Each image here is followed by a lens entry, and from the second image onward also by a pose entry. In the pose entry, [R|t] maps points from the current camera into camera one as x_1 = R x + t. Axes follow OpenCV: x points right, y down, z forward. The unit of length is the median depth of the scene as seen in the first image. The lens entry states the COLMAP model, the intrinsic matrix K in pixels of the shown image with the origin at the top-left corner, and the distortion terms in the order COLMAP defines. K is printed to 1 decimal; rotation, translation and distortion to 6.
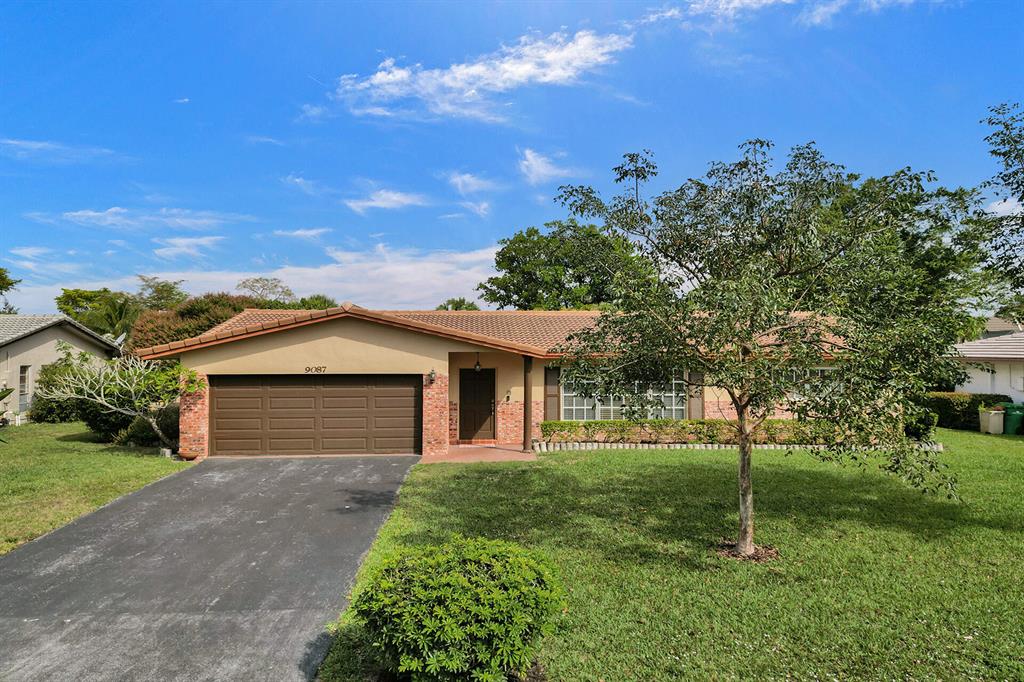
lens RADIAL K [[706.2, 0, 512.0], [0, 706.2, 341.0], [0, 0, 1]] dist [0.021355, -0.006364]
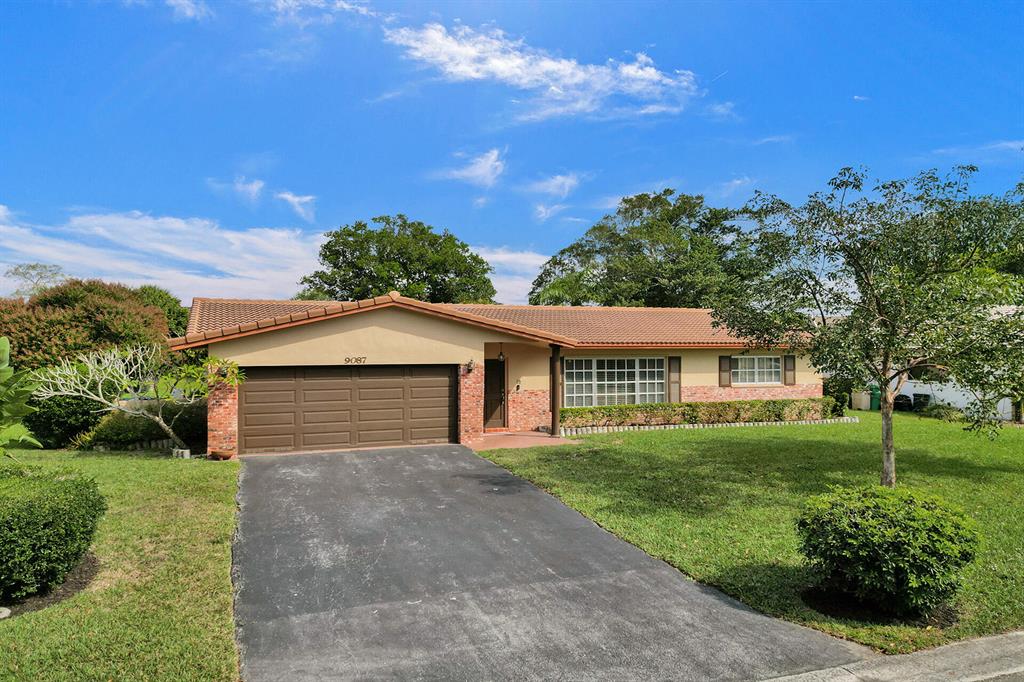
lens RADIAL K [[706.2, 0, 512.0], [0, 706.2, 341.0], [0, 0, 1]] dist [0.021355, -0.006364]
pose [[0.953496, 0.000528, 0.301406, -0.361946], [-0.001412, 0.999995, 0.002715, 0.010762], [-0.301403, -0.003015, 0.953492, 0.009040]]
